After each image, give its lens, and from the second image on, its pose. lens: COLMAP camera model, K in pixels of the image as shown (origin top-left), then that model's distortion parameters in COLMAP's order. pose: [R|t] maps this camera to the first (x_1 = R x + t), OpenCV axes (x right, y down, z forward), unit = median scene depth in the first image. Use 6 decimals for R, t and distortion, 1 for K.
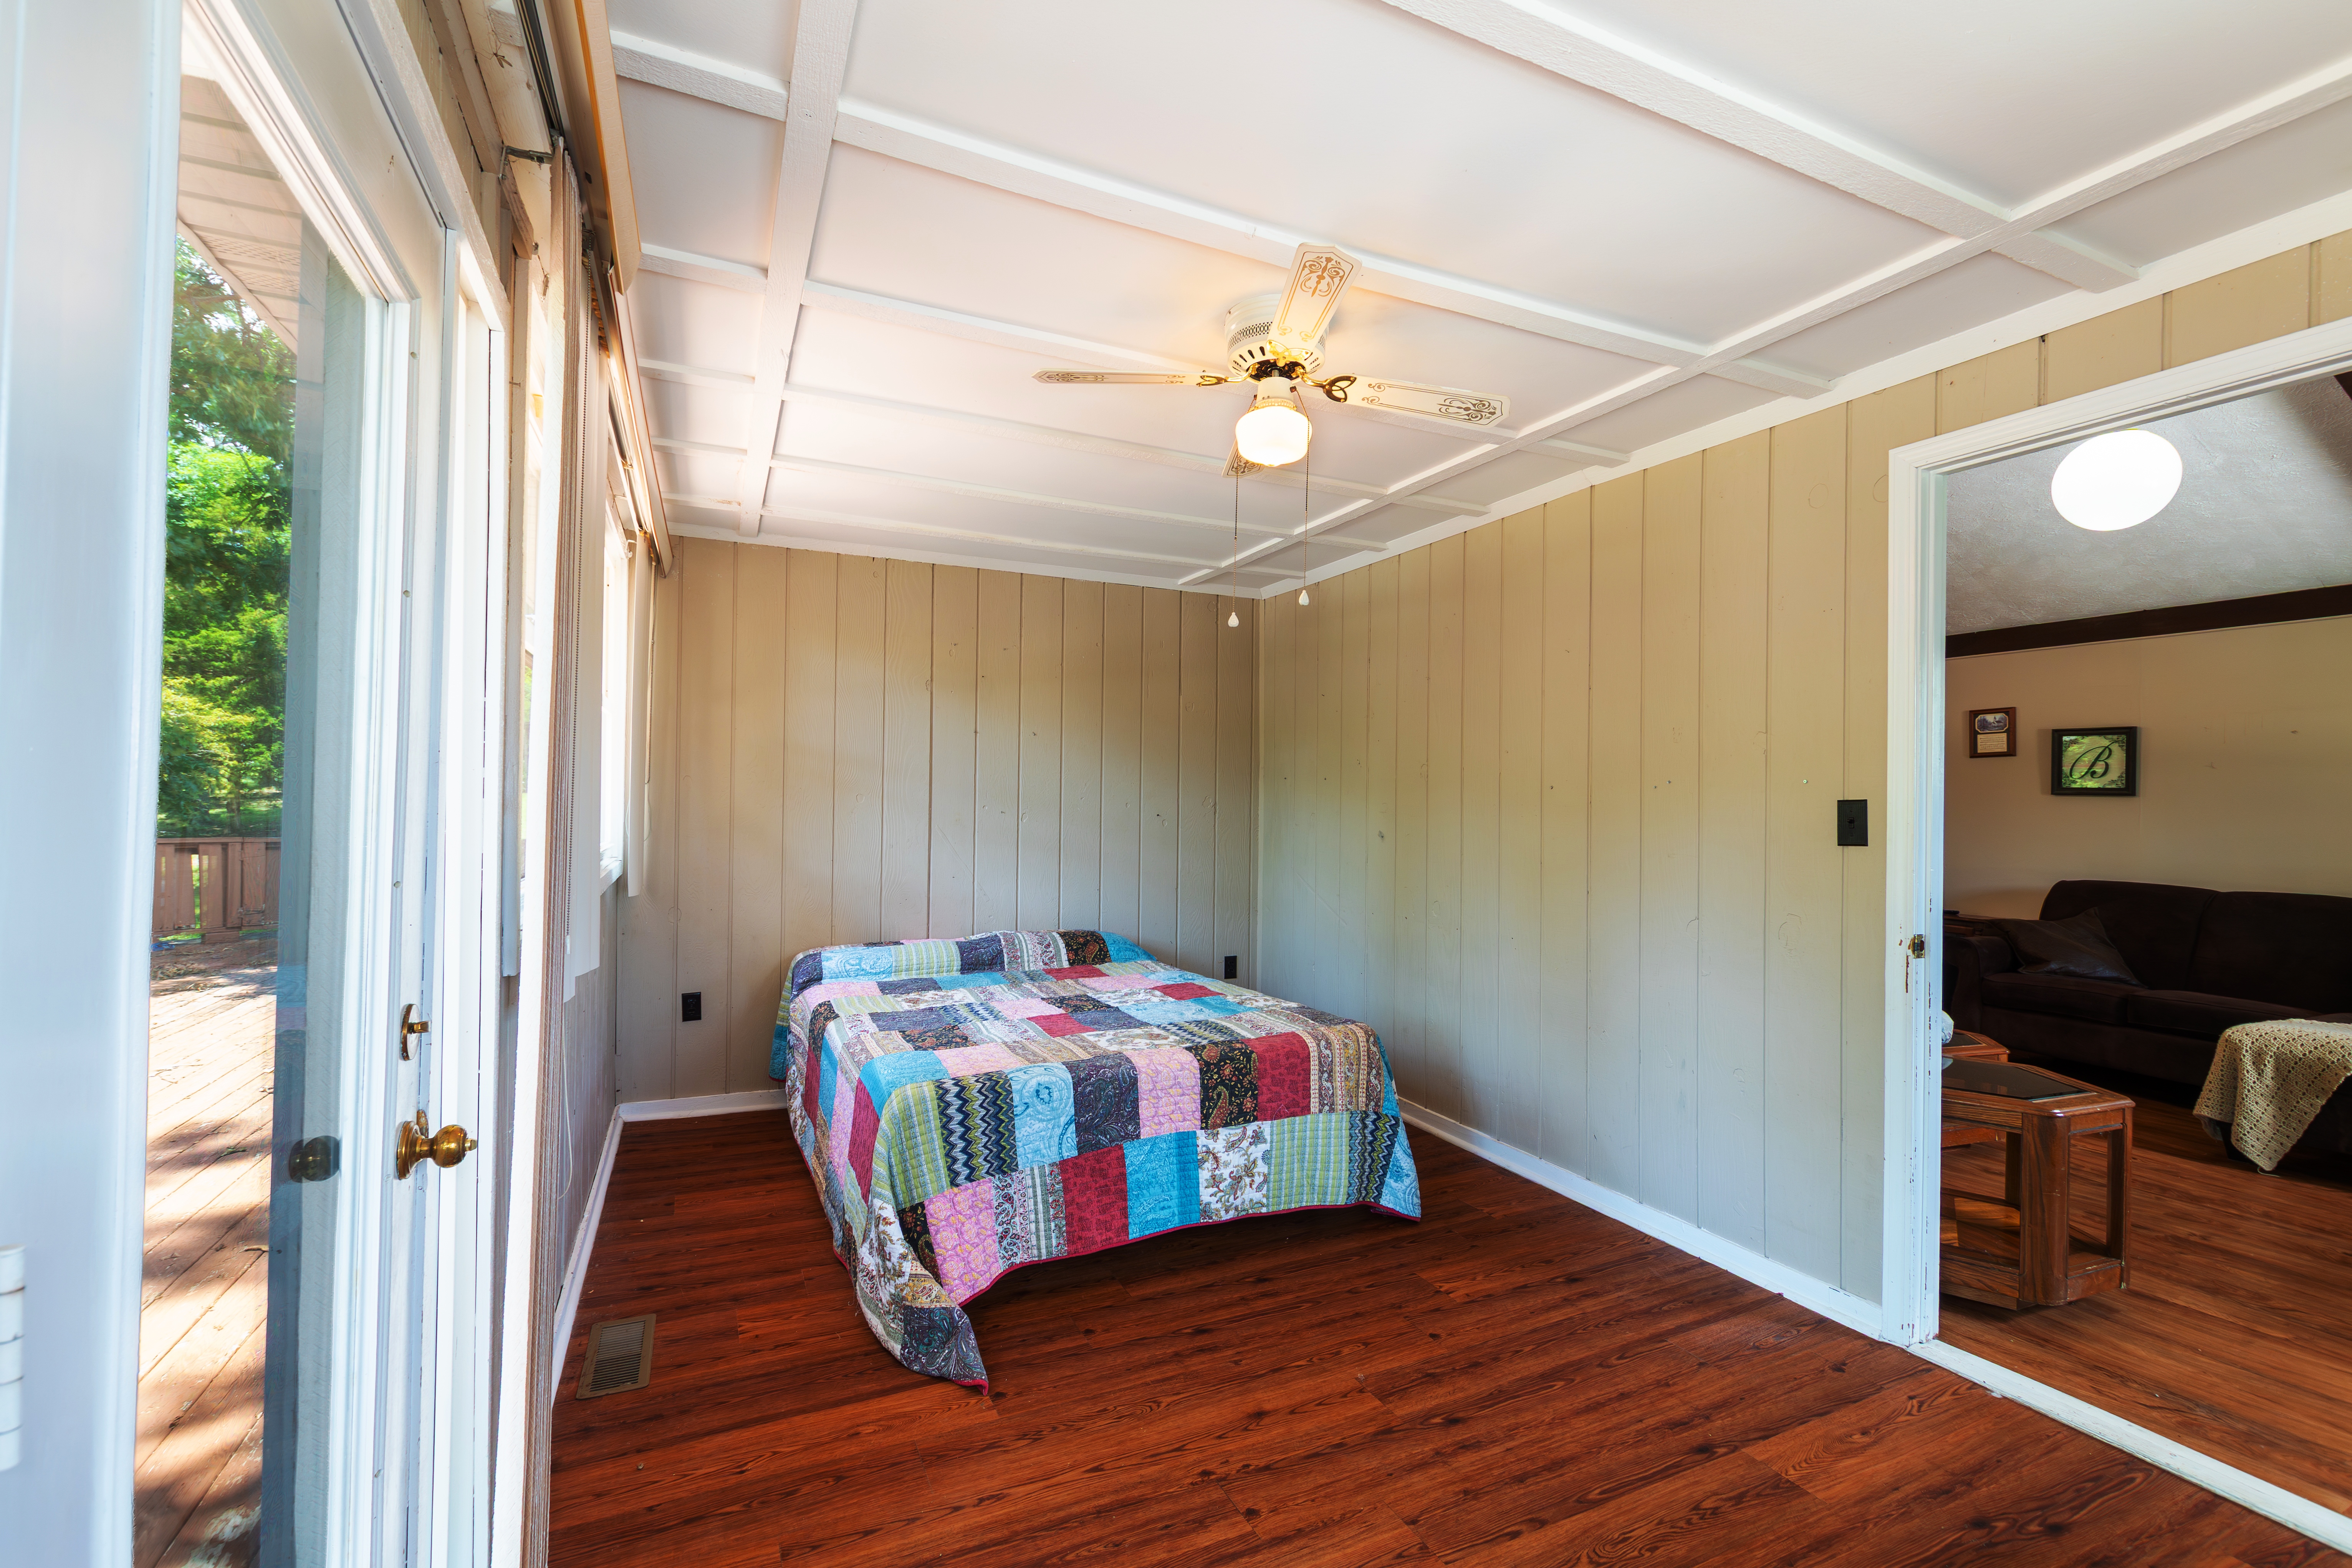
lens RADIAL K [[1036.2, 0, 1172.3], [0, 1036.2, 784.8], [0, 0, 1]] dist [-0.000575, -0.000157]
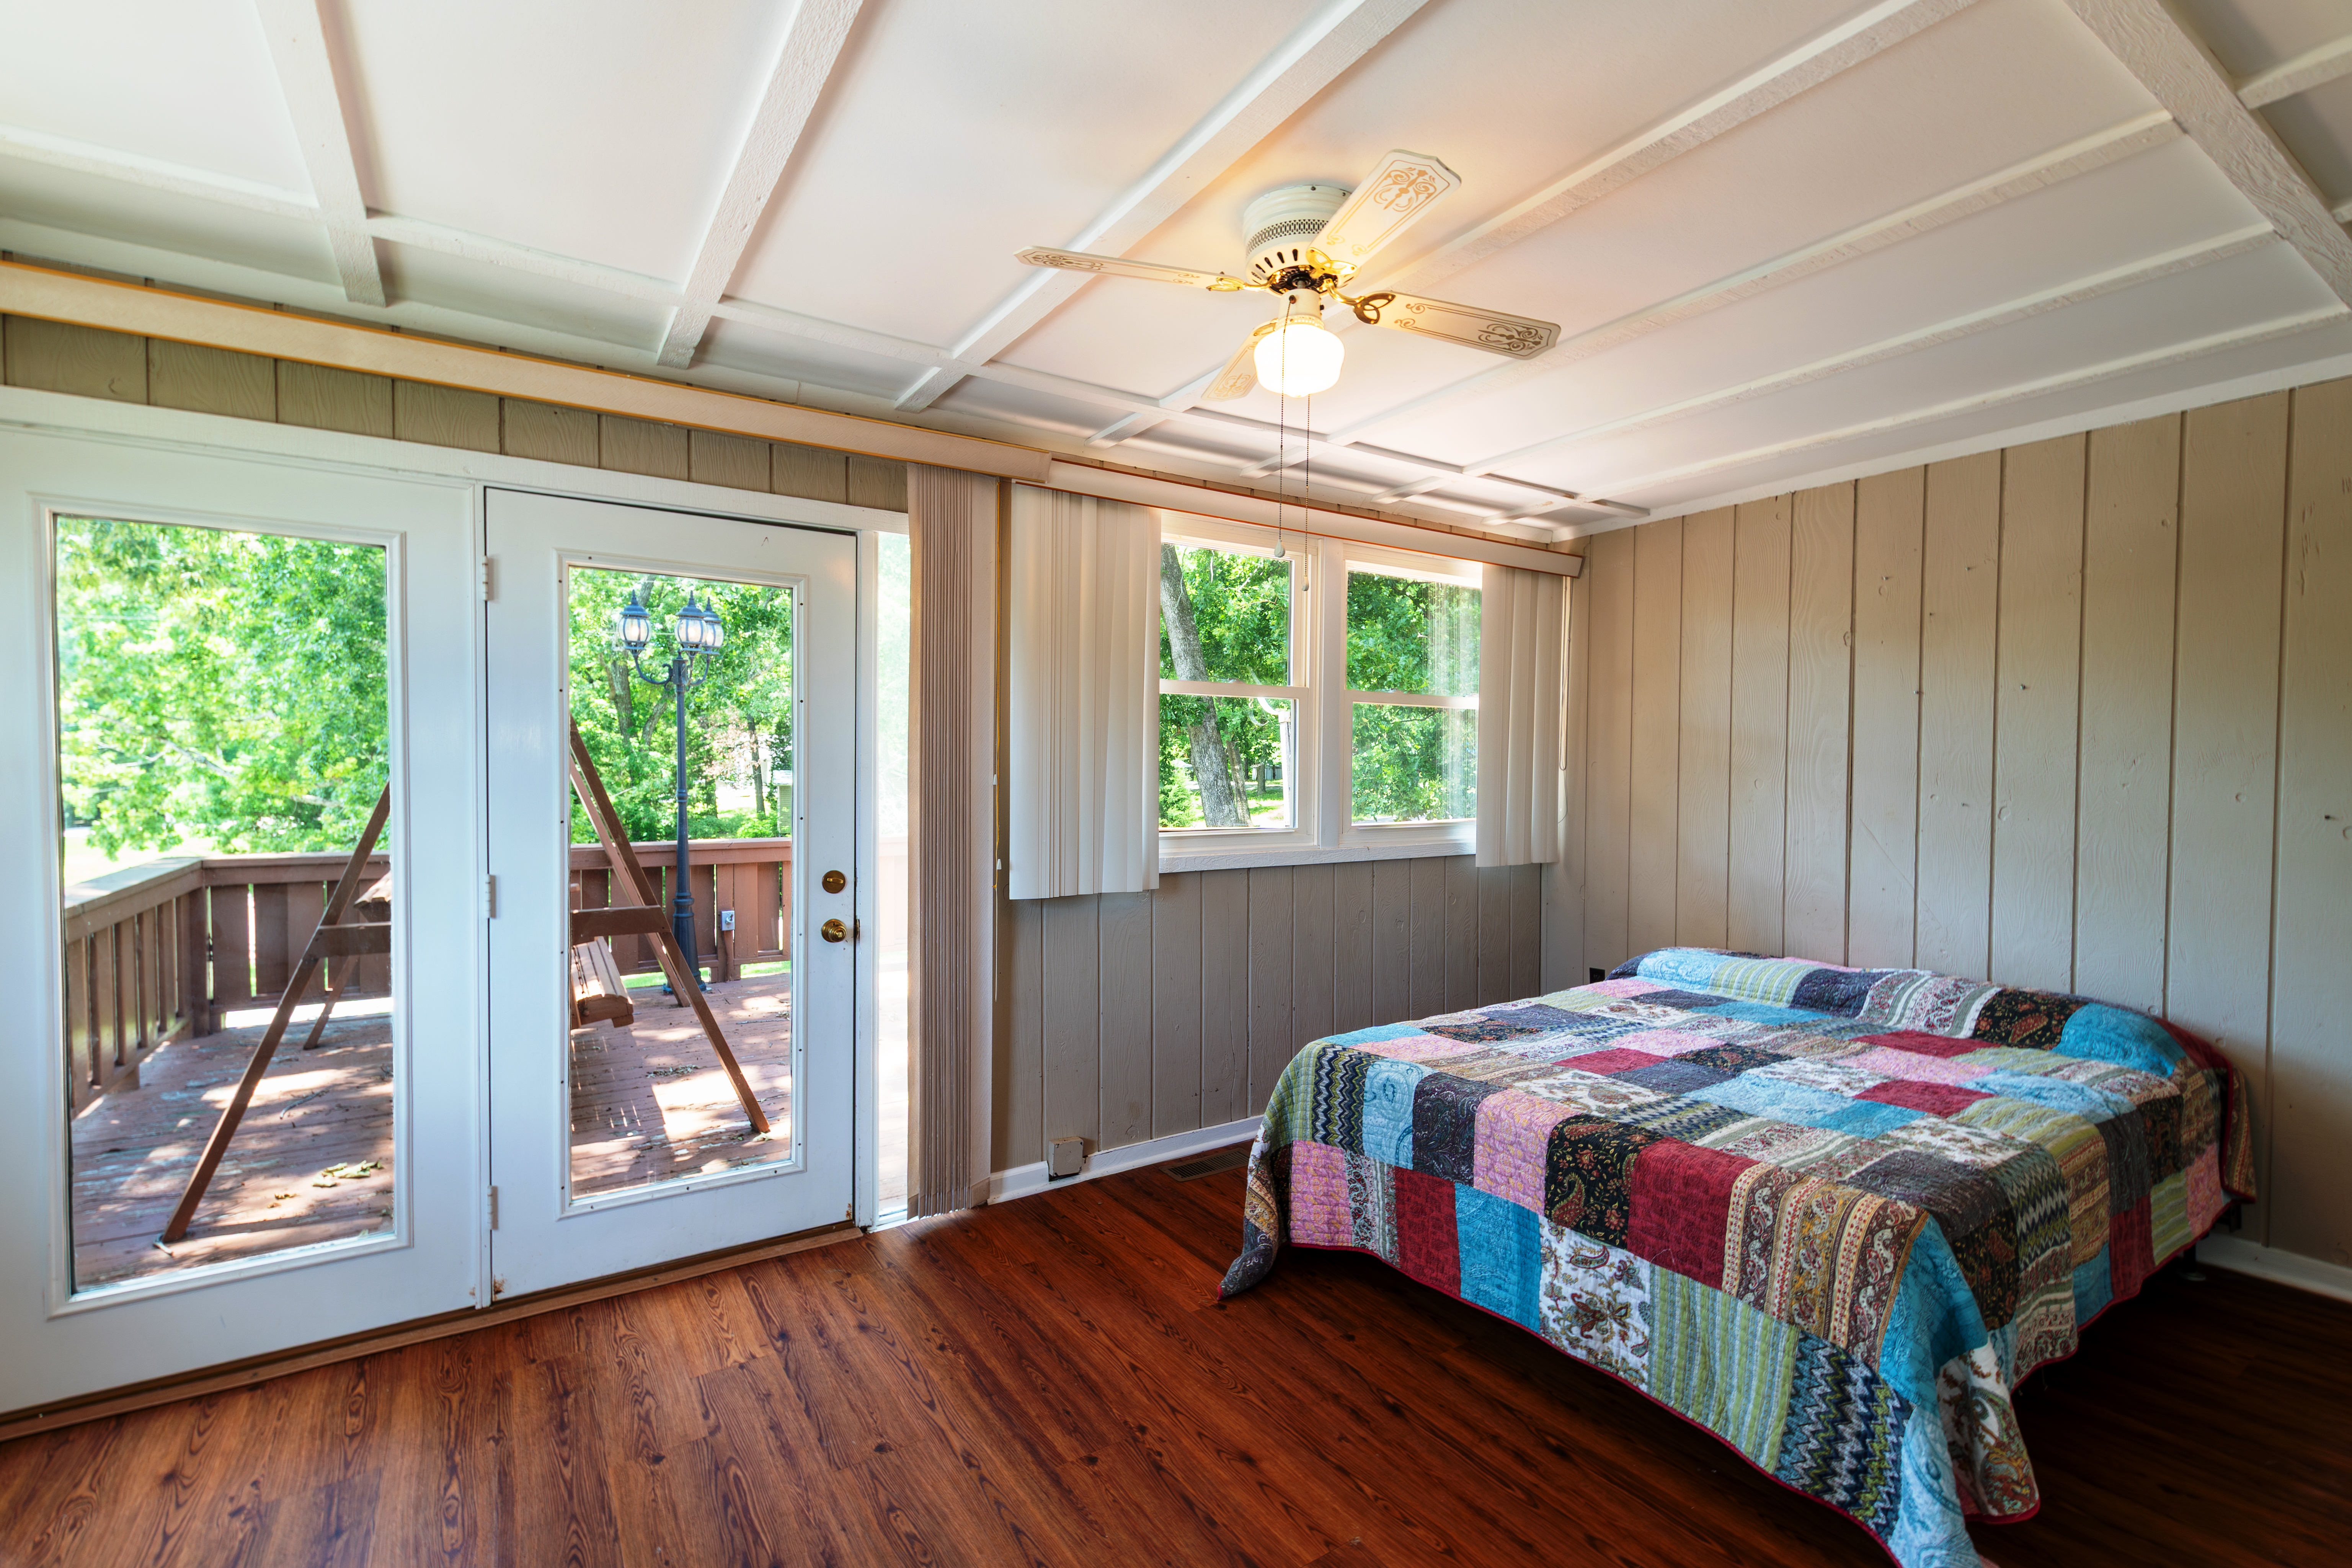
lens RADIAL K [[1036.1, 0, 1161.9], [0, 1036.1, 794.4], [0, 0, 1]] dist [-0.000575, -0.000157]
pose [[0.136566, 0.011747, -0.990561, 0.742572], [0.008269, 0.999881, 0.012998, 0.009071], [0.990596, -0.009966, 0.136453, 0.619858]]
